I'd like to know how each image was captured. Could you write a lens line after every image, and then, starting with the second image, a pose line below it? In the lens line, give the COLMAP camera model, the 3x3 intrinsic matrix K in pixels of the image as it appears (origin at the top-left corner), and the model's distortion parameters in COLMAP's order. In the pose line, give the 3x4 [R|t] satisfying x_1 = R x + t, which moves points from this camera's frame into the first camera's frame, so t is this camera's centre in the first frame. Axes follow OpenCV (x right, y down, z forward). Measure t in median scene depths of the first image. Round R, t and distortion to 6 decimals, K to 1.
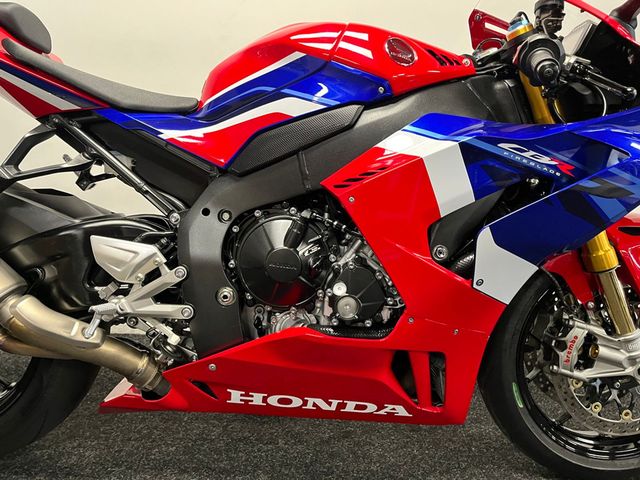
lens RADIAL K [[483.1, 0, 316.7], [0, 483.1, 241.4], [0, 0, 1]] dist [0.077062, -0.112534]
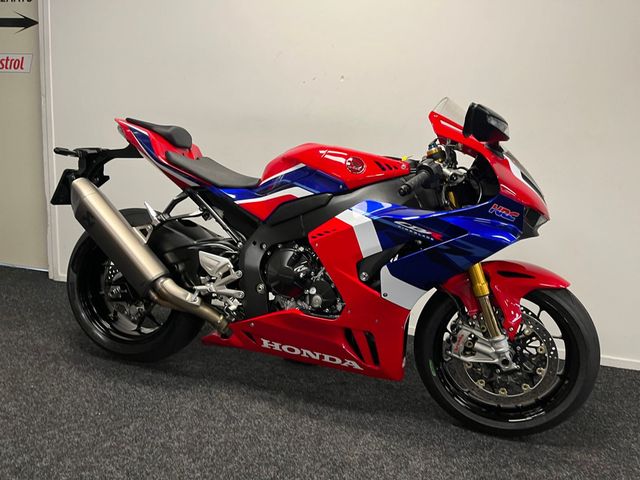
lens RADIAL K [[482.8, 0, 320.6], [0, 482.8, 242.5], [0, 0, 1]] dist [0.076401, -0.106886]
pose [[0.958837, 0.075678, -0.273685, 0.538441], [-0.073321, 0.997130, 0.018845, -0.117953], [0.274326, 0.001998, 0.961635, -0.749257]]
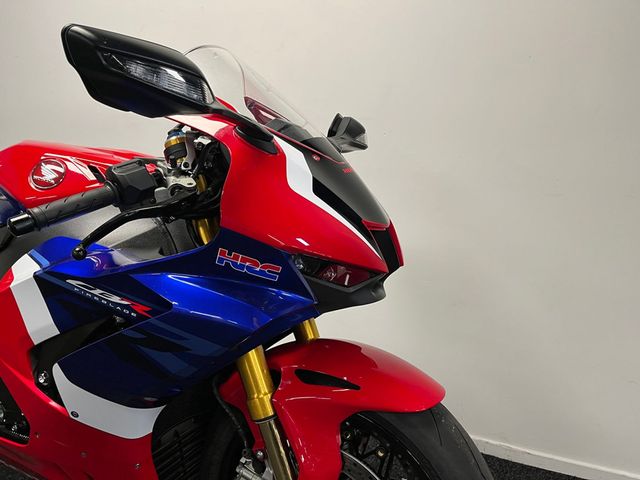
lens RADIAL K [[482.8, 0, 320.6], [0, 482.8, 242.5], [0, 0, 1]] dist [0.076401, -0.106886]
pose [[0.901288, 0.060611, -0.428961, 1.088483], [-0.061475, 0.998038, 0.011855, -0.277983], [0.428838, 0.015686, 0.903245, 0.295218]]
